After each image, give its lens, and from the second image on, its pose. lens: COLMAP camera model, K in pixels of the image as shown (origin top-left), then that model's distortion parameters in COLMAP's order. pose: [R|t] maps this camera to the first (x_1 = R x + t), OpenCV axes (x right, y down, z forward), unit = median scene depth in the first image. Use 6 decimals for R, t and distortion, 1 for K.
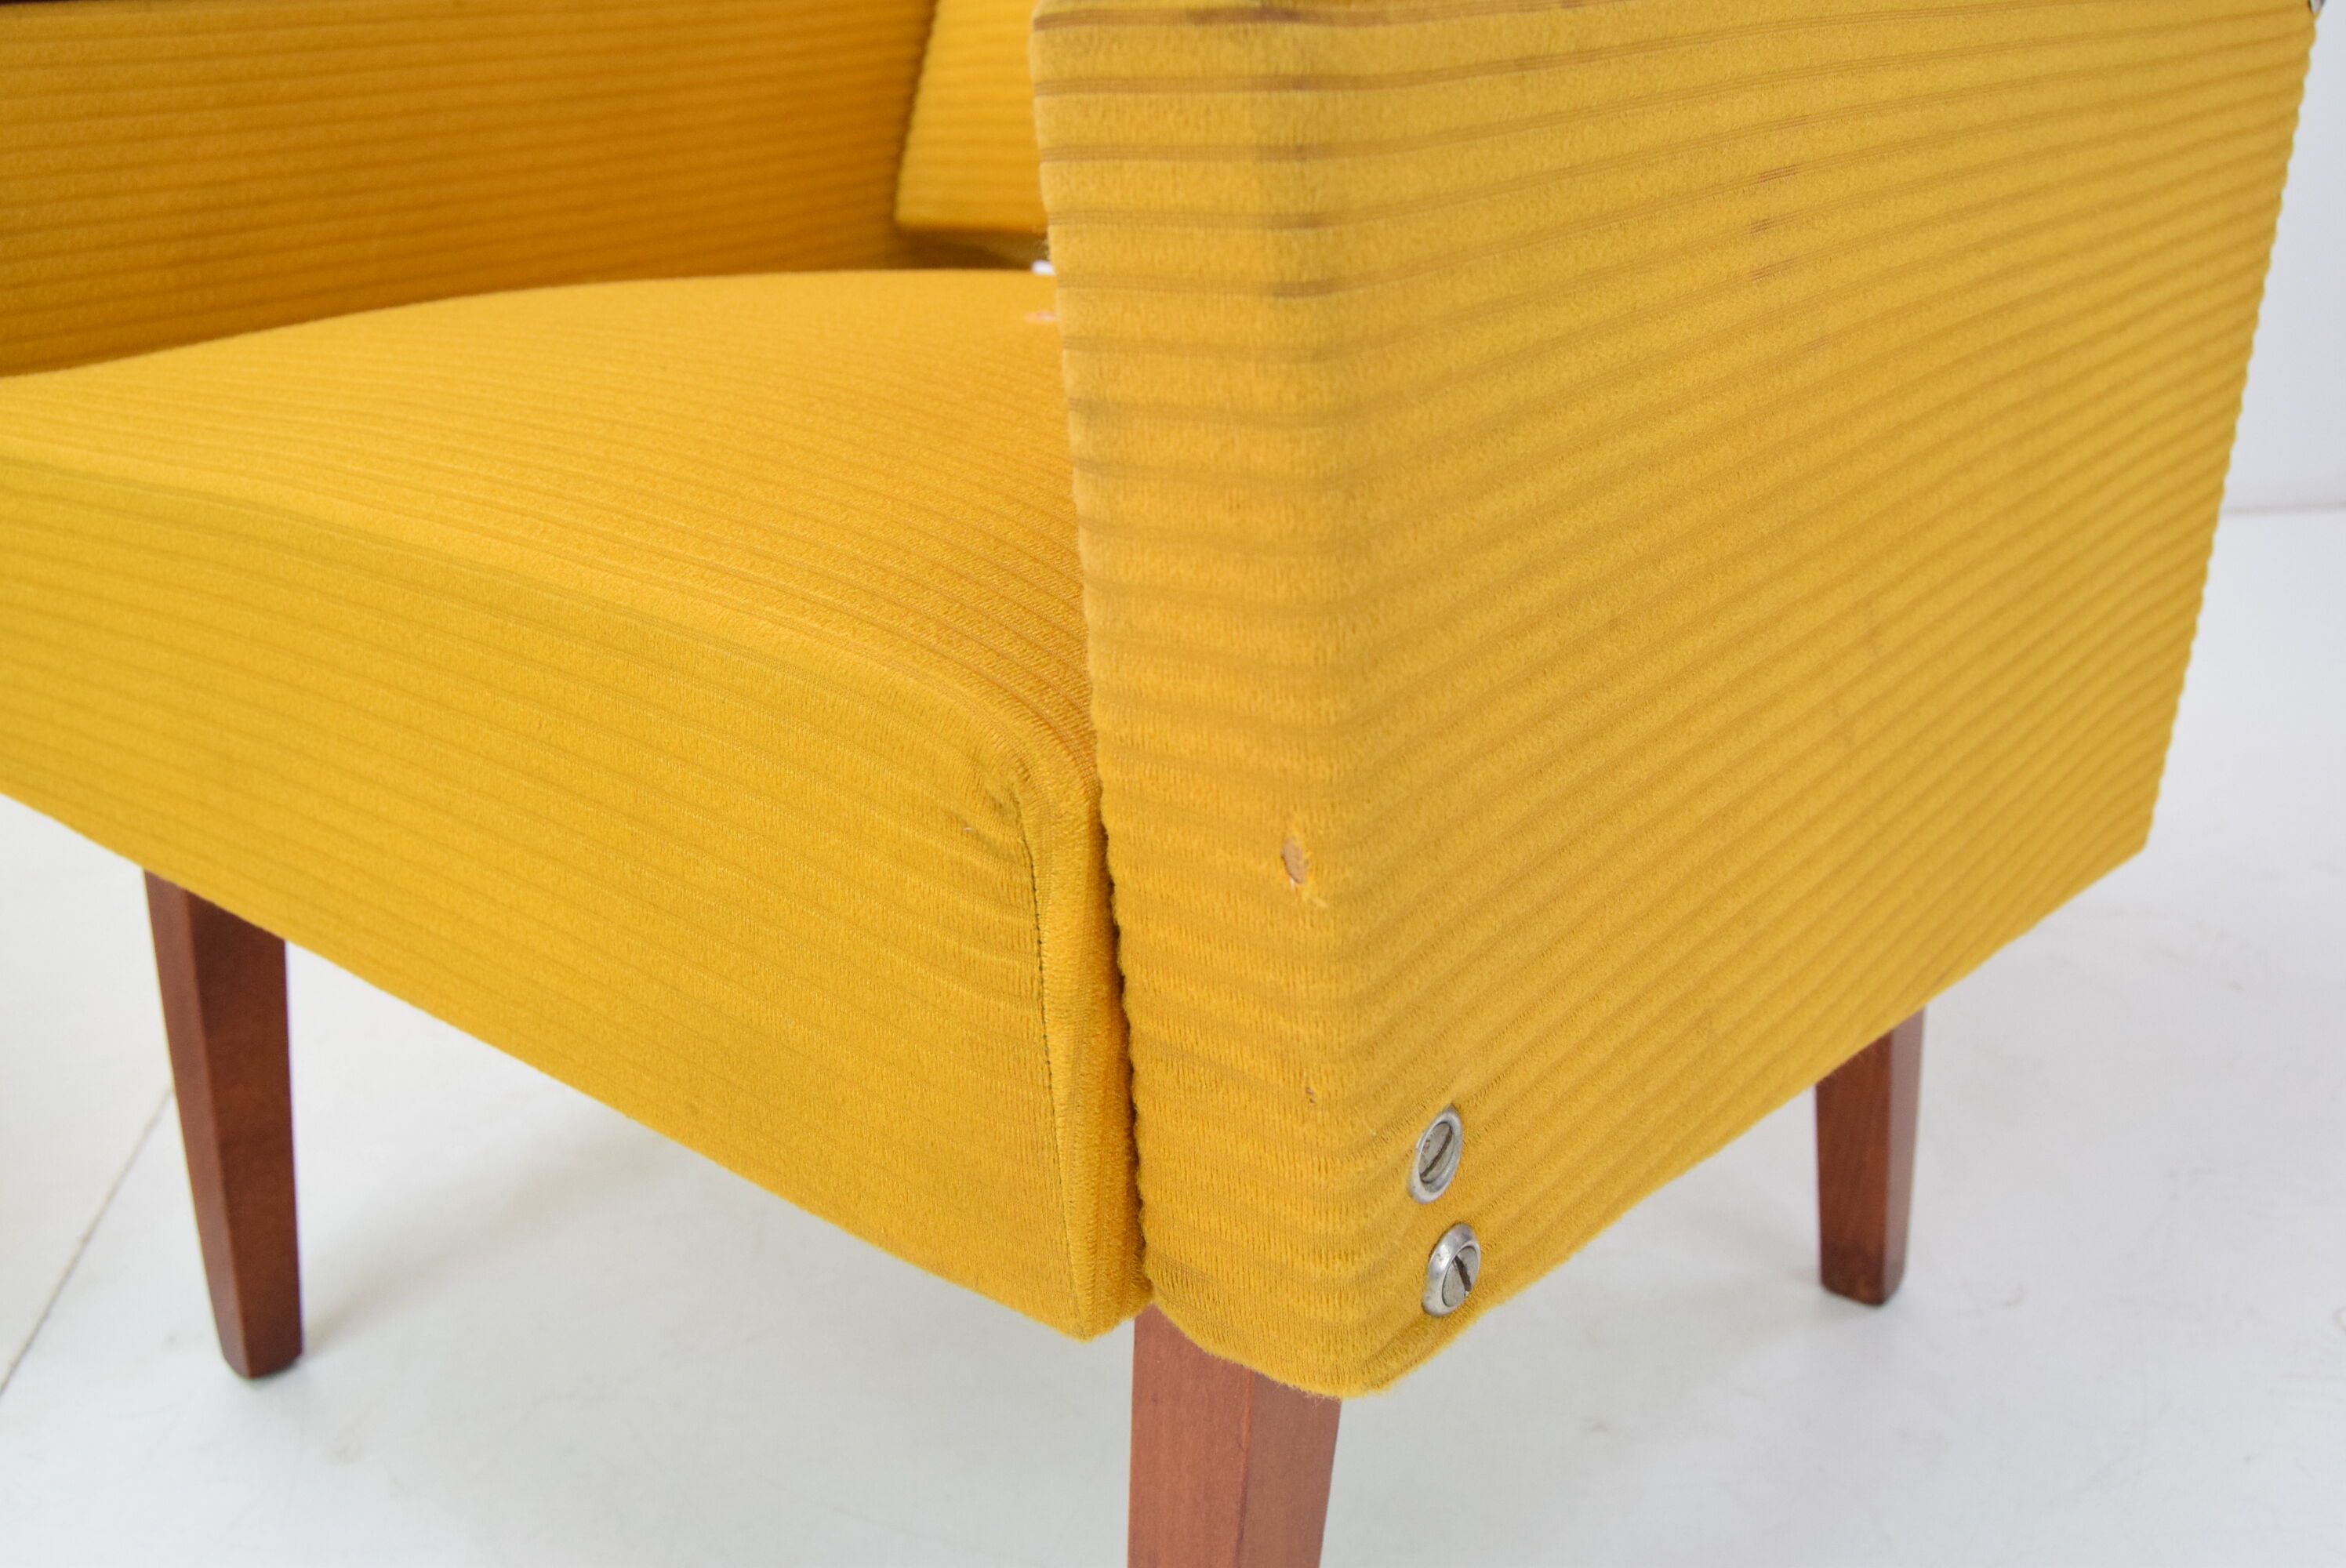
lens RADIAL K [[2121.1, 0, 1173.0], [0, 2121.1, 784.0], [0, 0, 1]] dist [-0.094552, 0.061584]
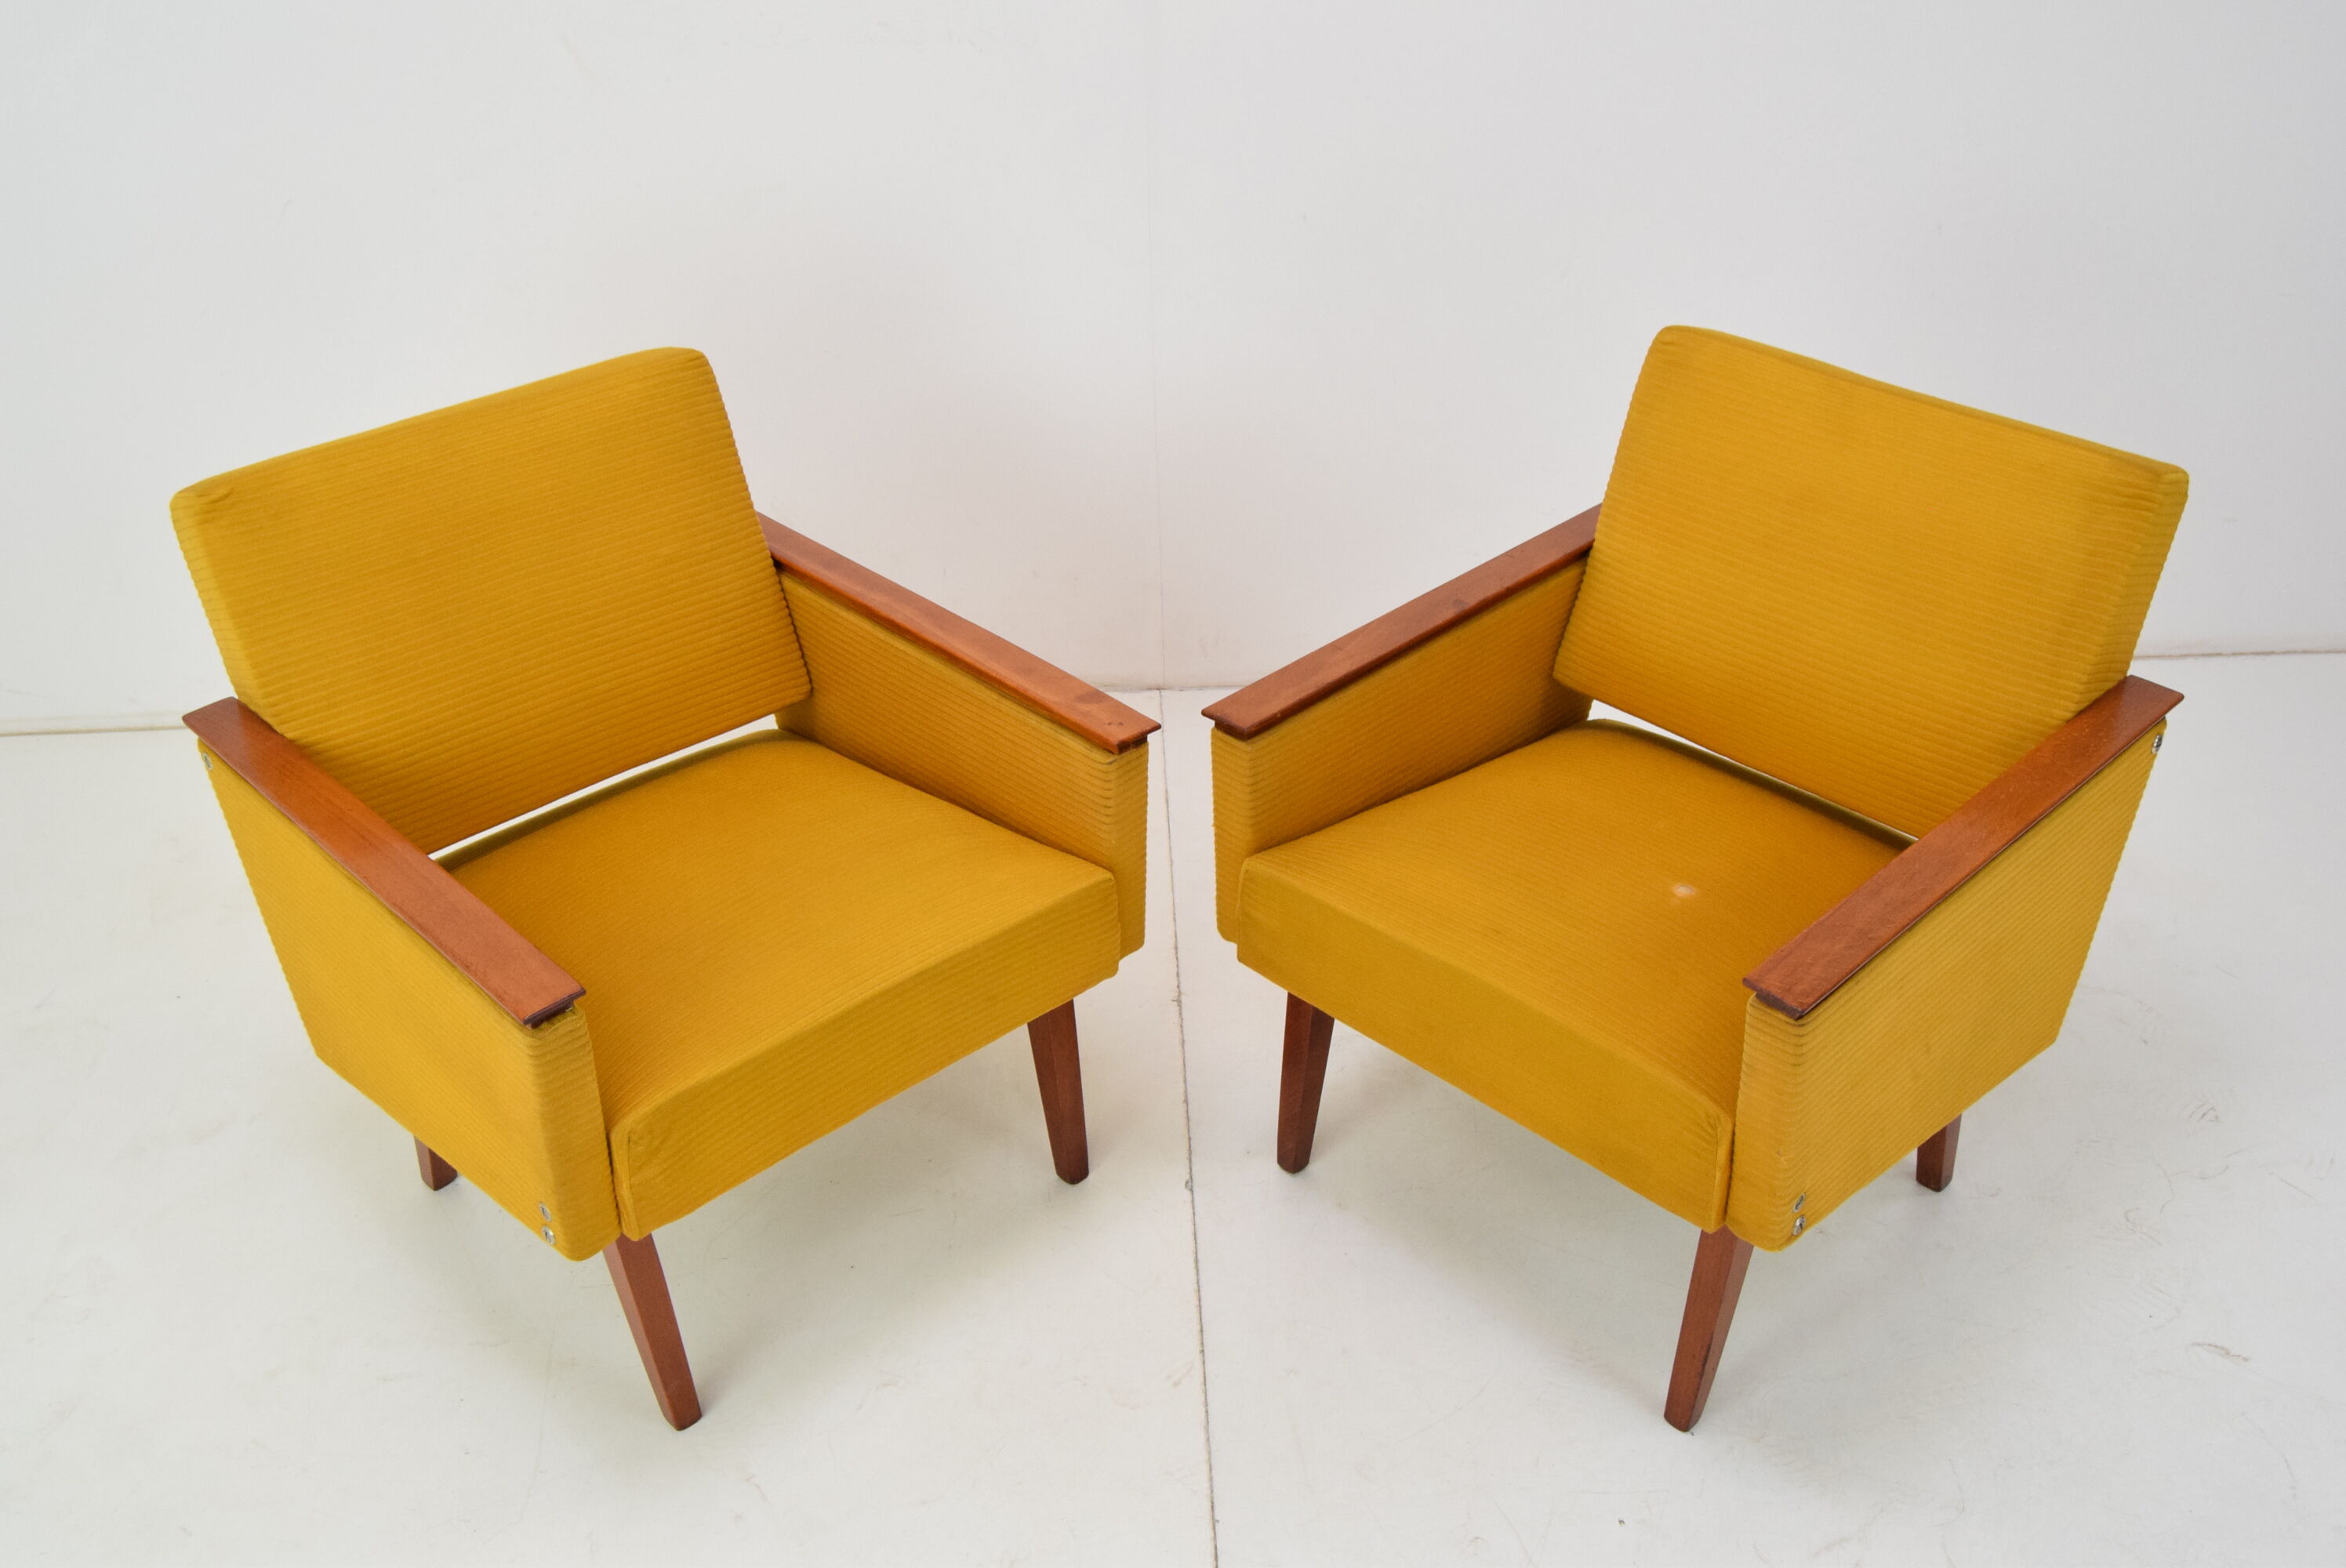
lens RADIAL K [[2121.1, 0, 1173.0], [0, 2121.1, 784.0], [0, 0, 1]] dist [-0.094552, 0.061584]
pose [[0.992722, 0.067477, -0.099747, -0.743052], [-0.050127, 0.984645, 0.167218, -1.262876], [0.109499, -0.161001, 0.980861, -3.087146]]
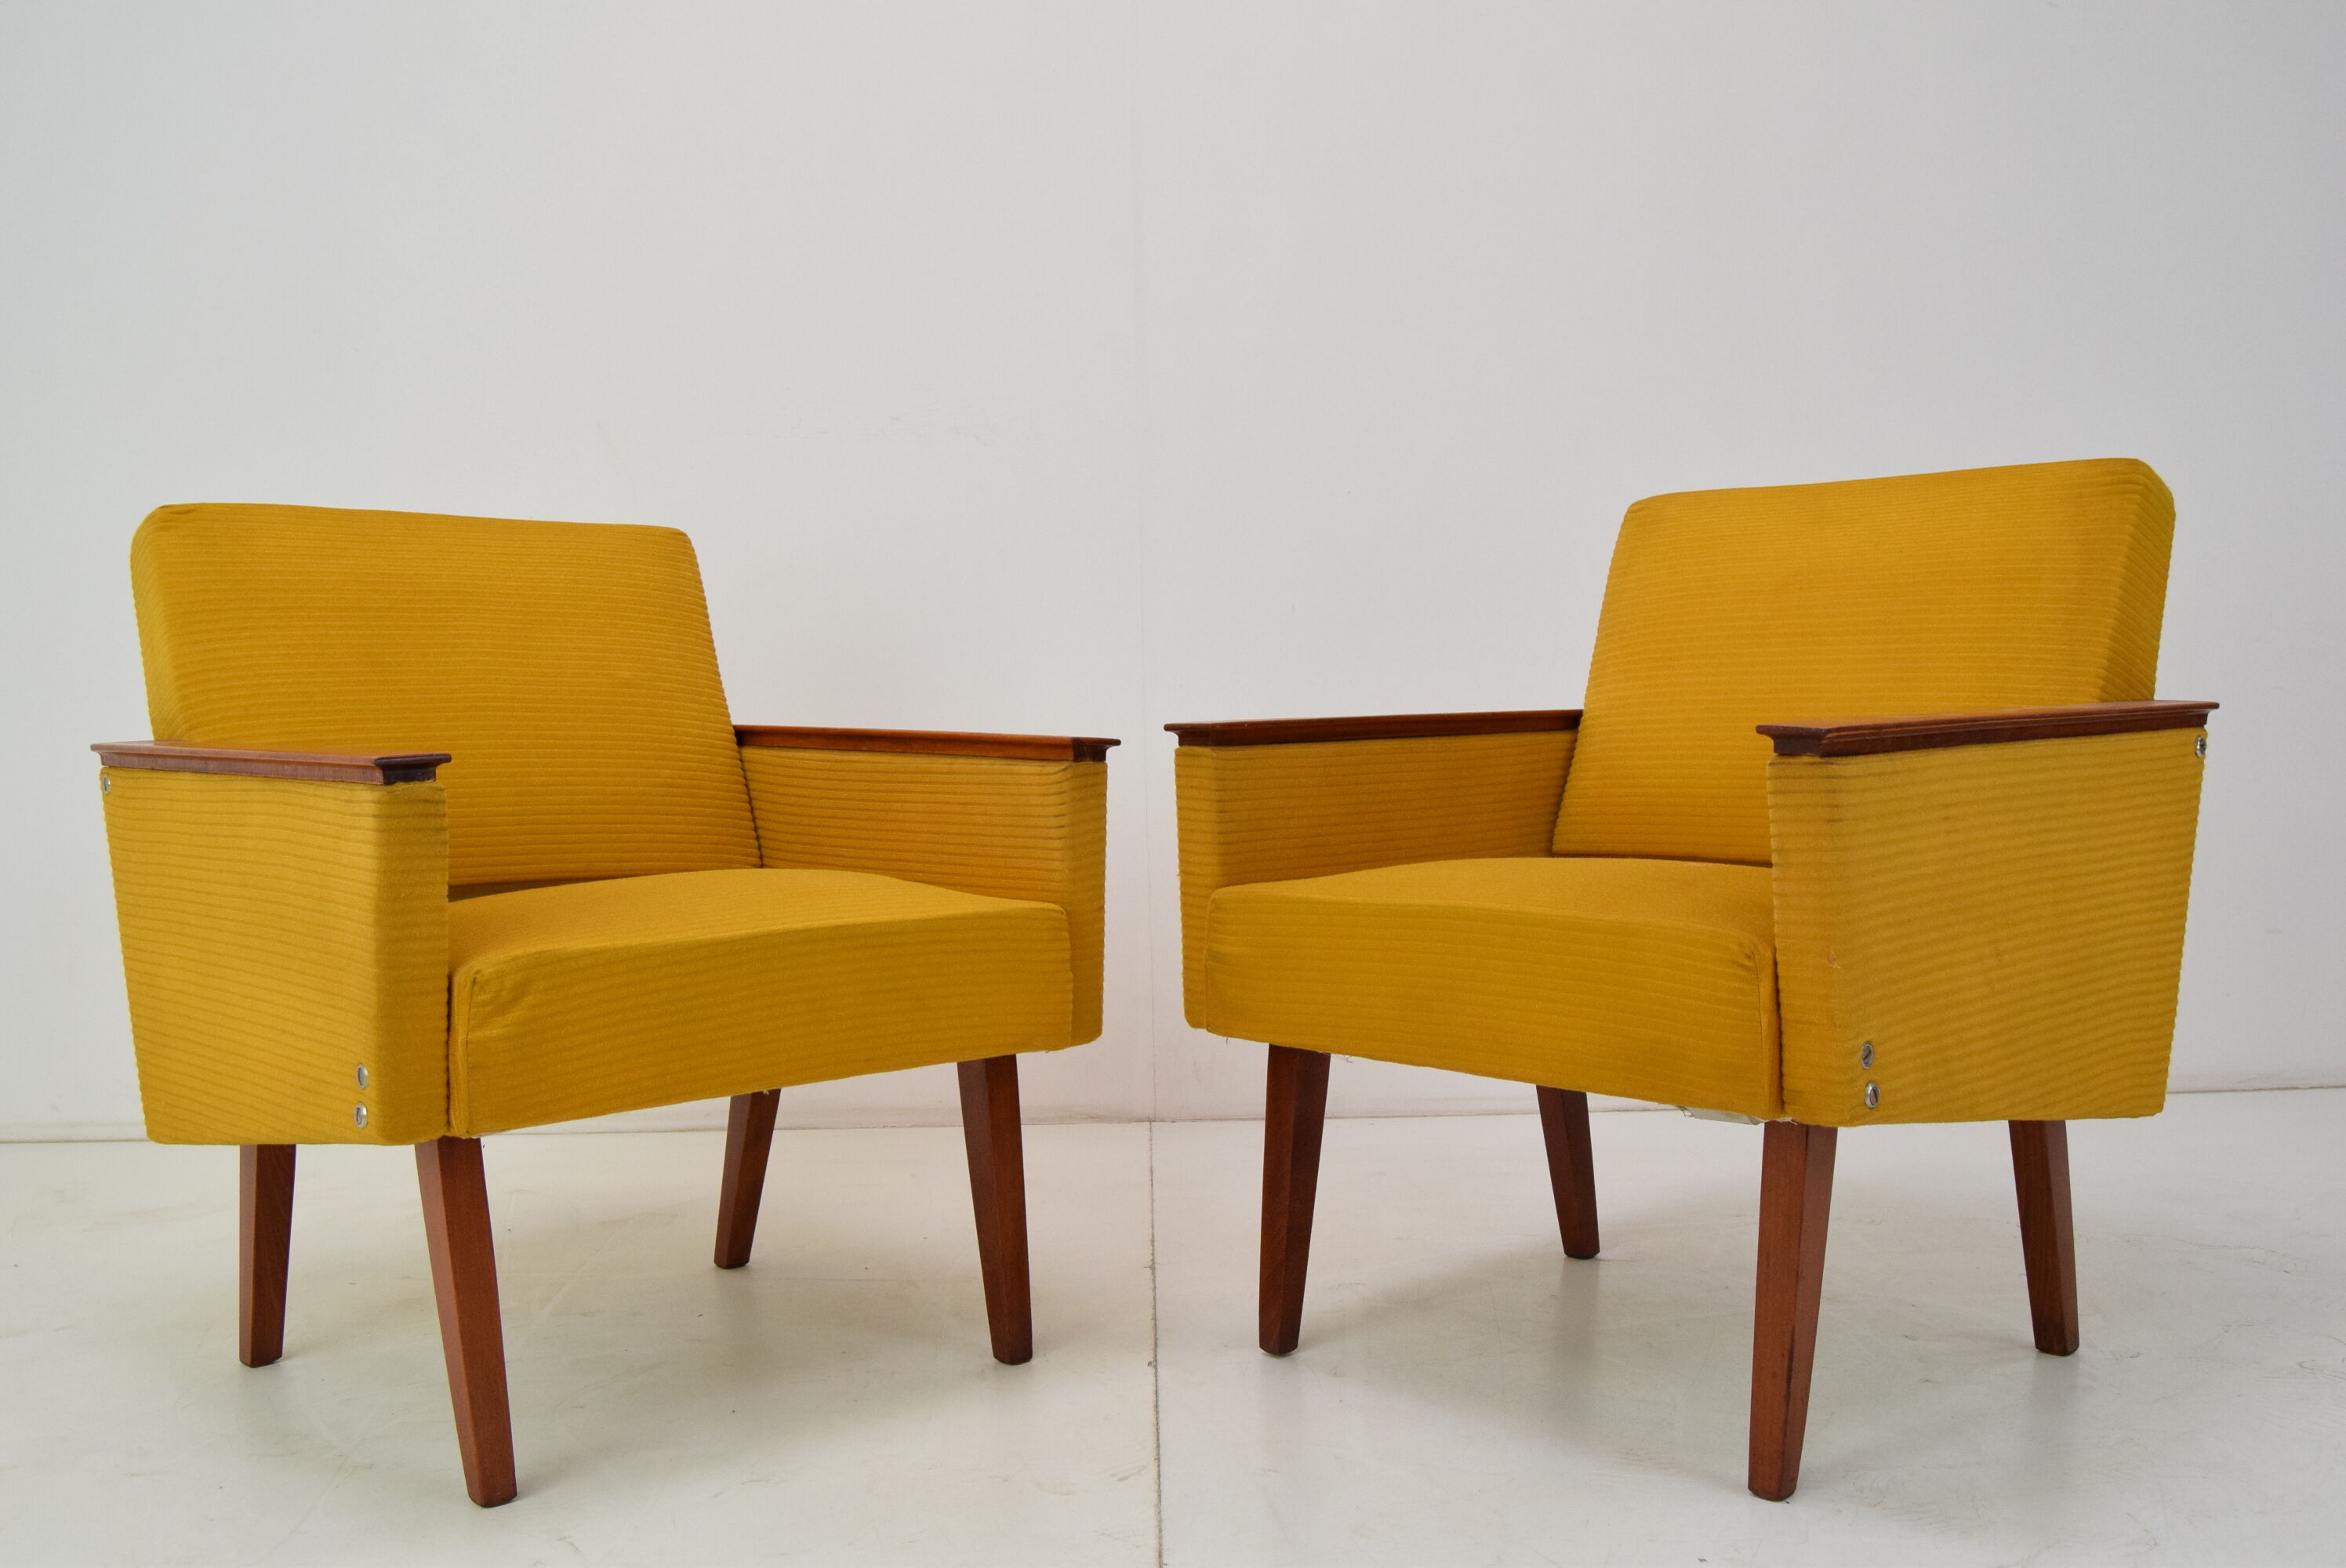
lens RADIAL K [[2121.1, 0, 1173.0], [0, 2121.1, 784.0], [0, 0, 1]] dist [-0.094552, 0.061584]
pose [[0.990035, 0.011982, -0.140307, -0.521614], [-0.057316, 0.944392, -0.323786, 0.905723], [0.128626, 0.328602, 0.935669, -2.520733]]
